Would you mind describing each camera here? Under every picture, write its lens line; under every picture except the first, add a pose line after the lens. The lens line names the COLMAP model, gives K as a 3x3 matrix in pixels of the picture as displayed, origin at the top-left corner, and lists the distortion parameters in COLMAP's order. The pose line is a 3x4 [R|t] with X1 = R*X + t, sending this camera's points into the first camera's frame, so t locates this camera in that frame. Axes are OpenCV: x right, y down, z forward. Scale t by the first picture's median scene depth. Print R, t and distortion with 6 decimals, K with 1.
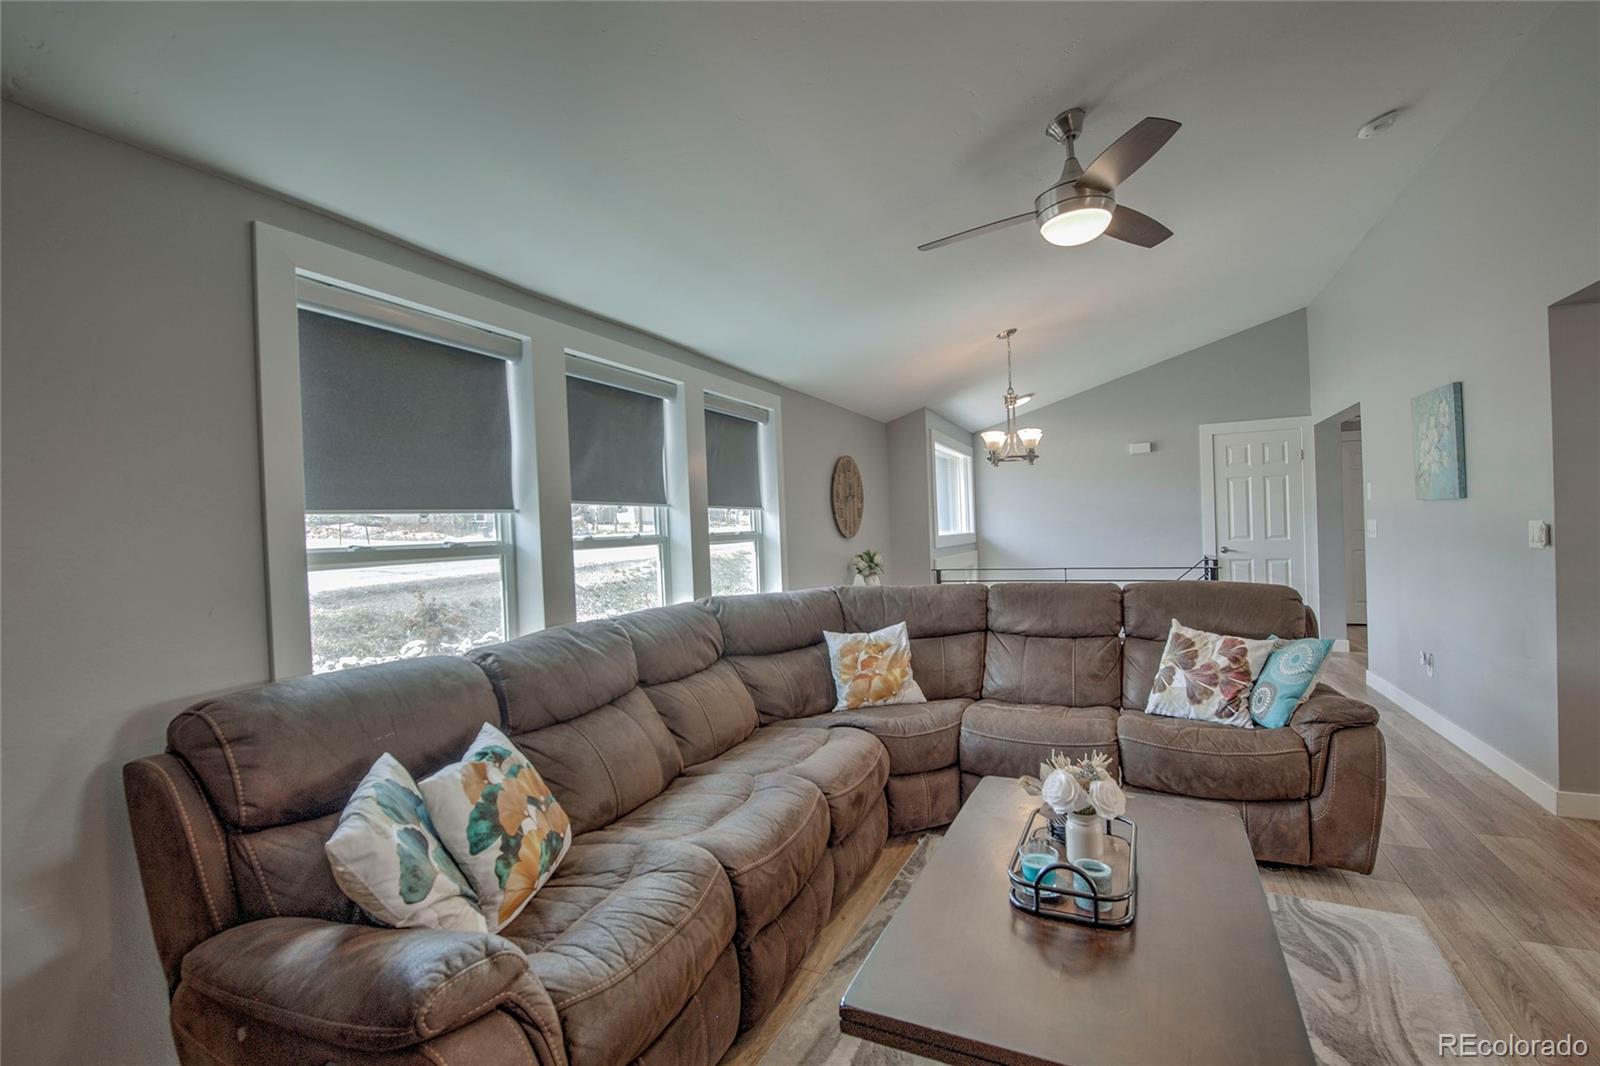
lens RADIAL K [[703.7, 0, 796.4], [0, 703.7, 533.5], [0, 0, 1]] dist [-0.008396, -0.004079]
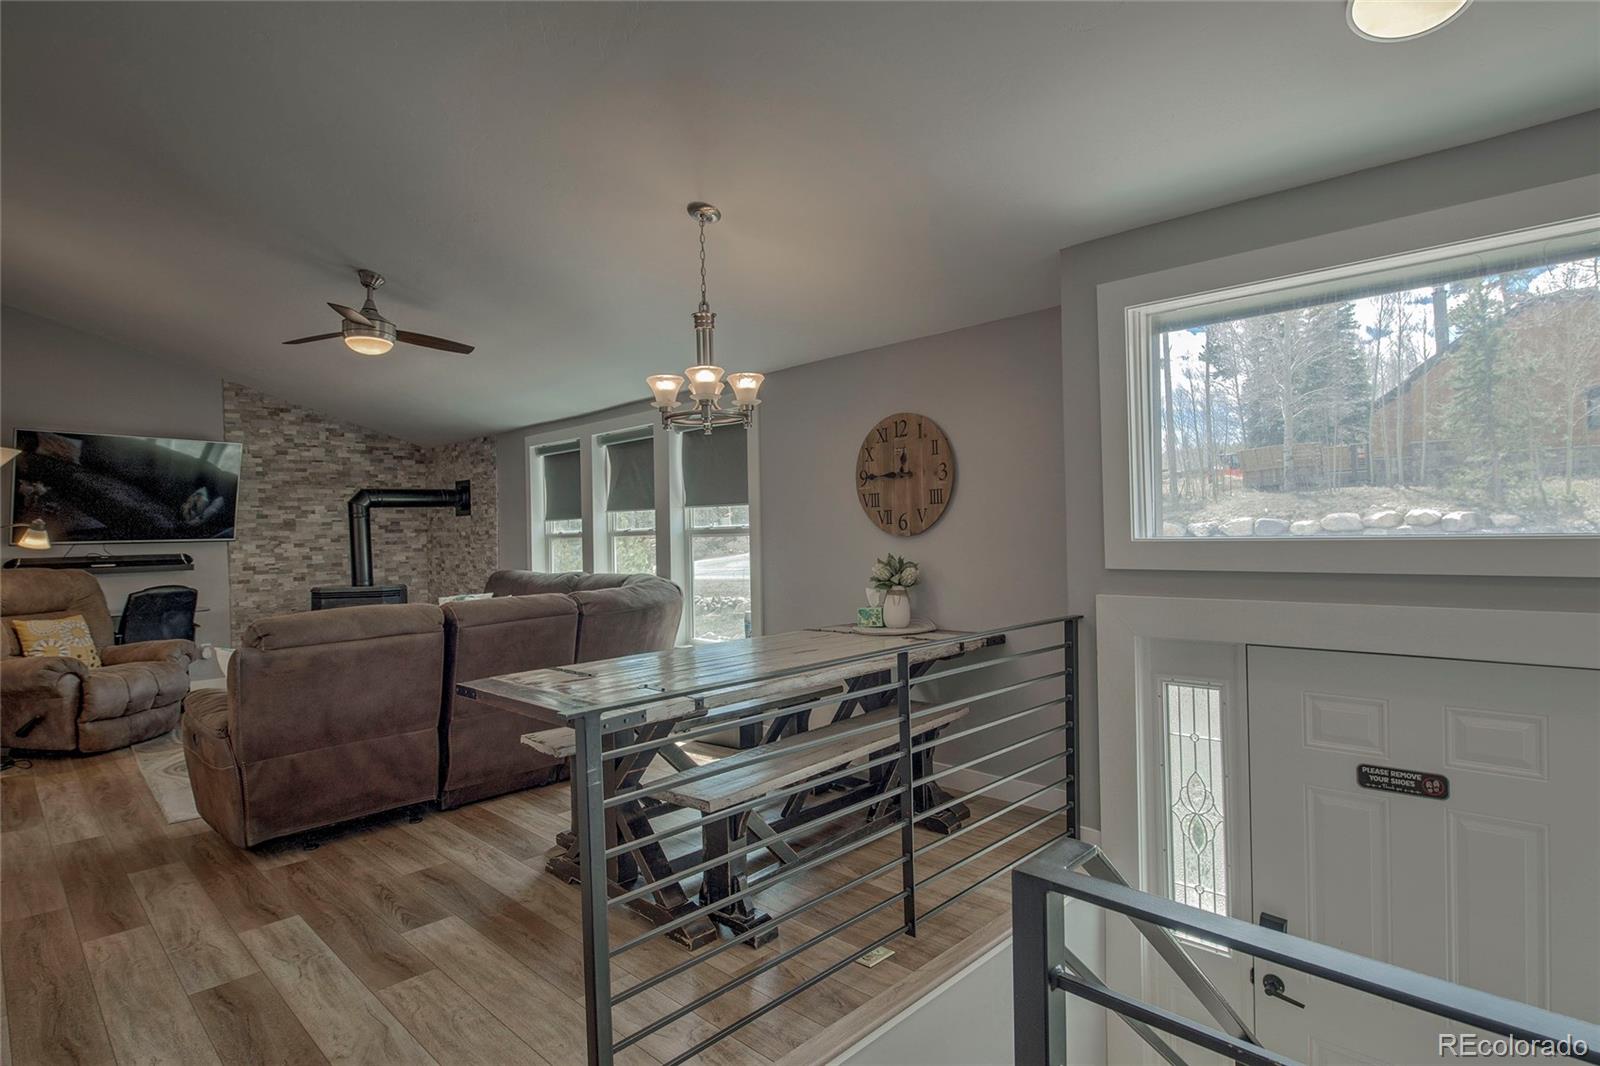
lens RADIAL K [[851.1, 0, 804.2], [0, 851.1, 530.6], [0, 0, 1]] dist [-0.002176, -0.000828]
pose [[-0.339638, 0.044372, -0.939509, 1.824901], [0.030904, 0.998874, 0.036003, -0.064495], [0.940048, -0.016806, -0.340627, 2.496601]]
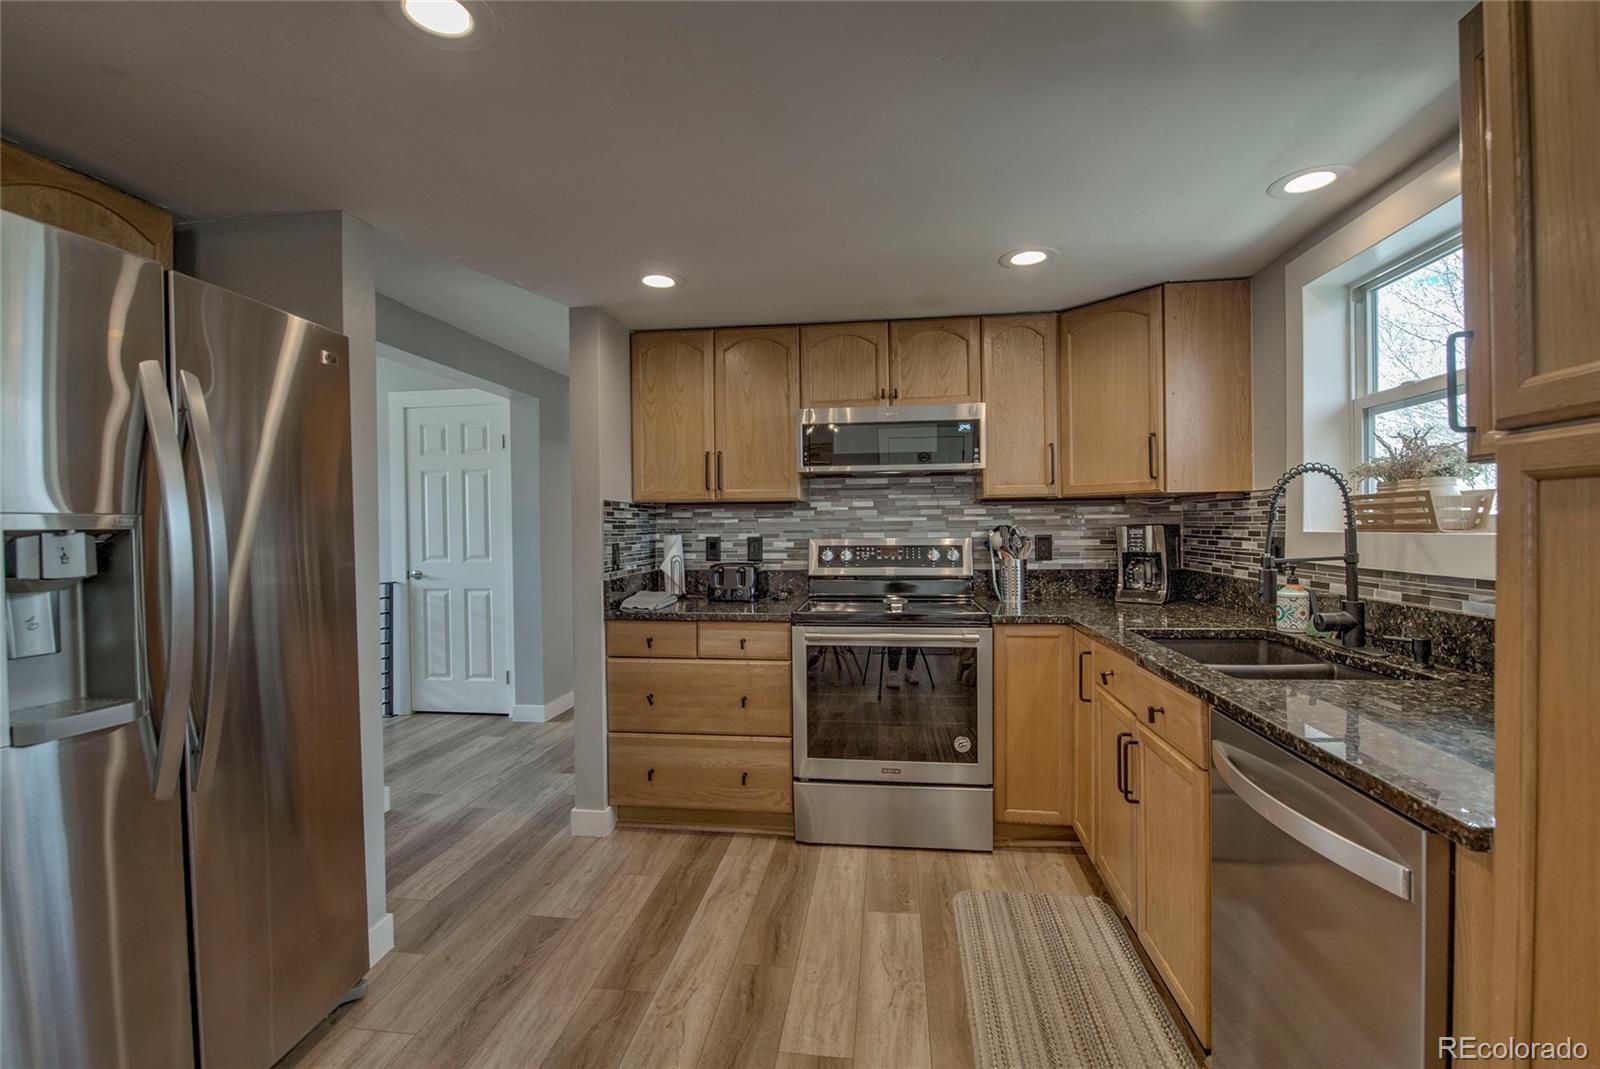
lens RADIAL K [[703.7, 0, 796.4], [0, 703.7, 535.0], [0, 0, 1]] dist [-0.008396, -0.004079]
pose [[0.955175, 0.018238, 0.295481, 2.093499], [-0.018914, 0.999821, -0.000570, -0.062676], [-0.295438, -0.005045, 0.955349, 0.631878]]
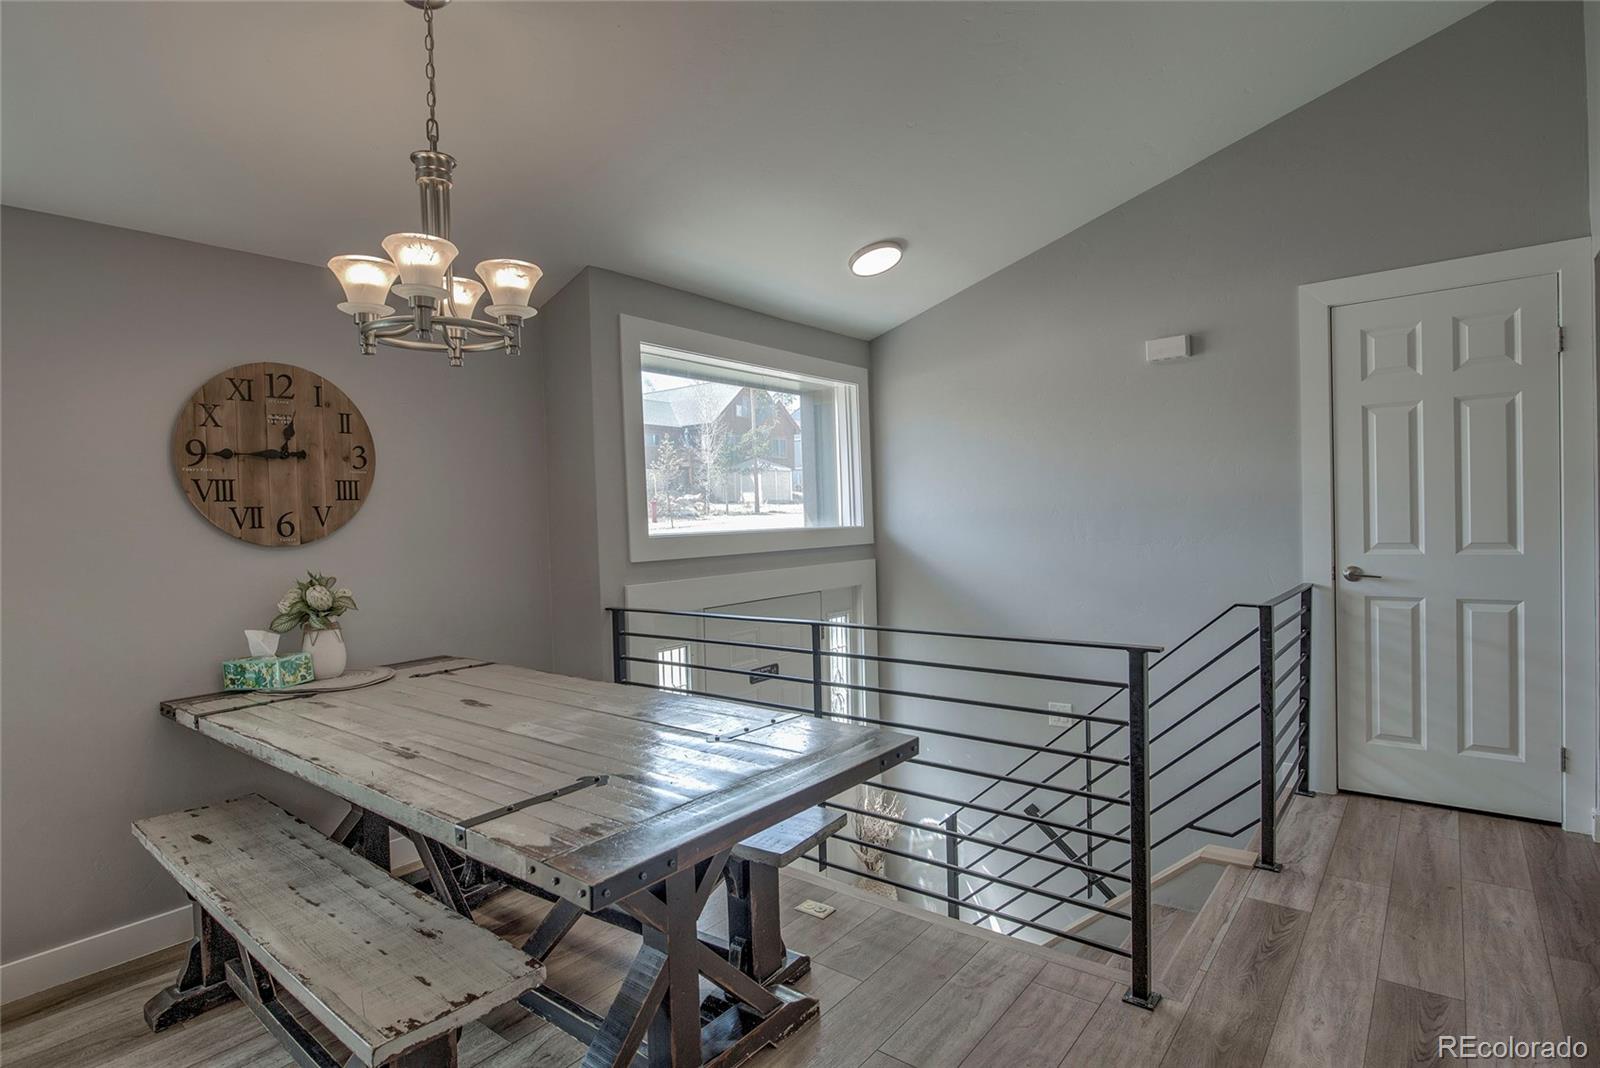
lens RADIAL K [[800.9, 0, 794.1], [0, 800.9, 538.9], [0, 0, 1]] dist [-0.014716, -0.000265]
pose [[0.971710, 0.010831, -0.235927, 1.077688], [-0.004238, 0.999587, 0.028436, -0.029475], [0.236138, -0.026632, 0.971355, 1.226511]]
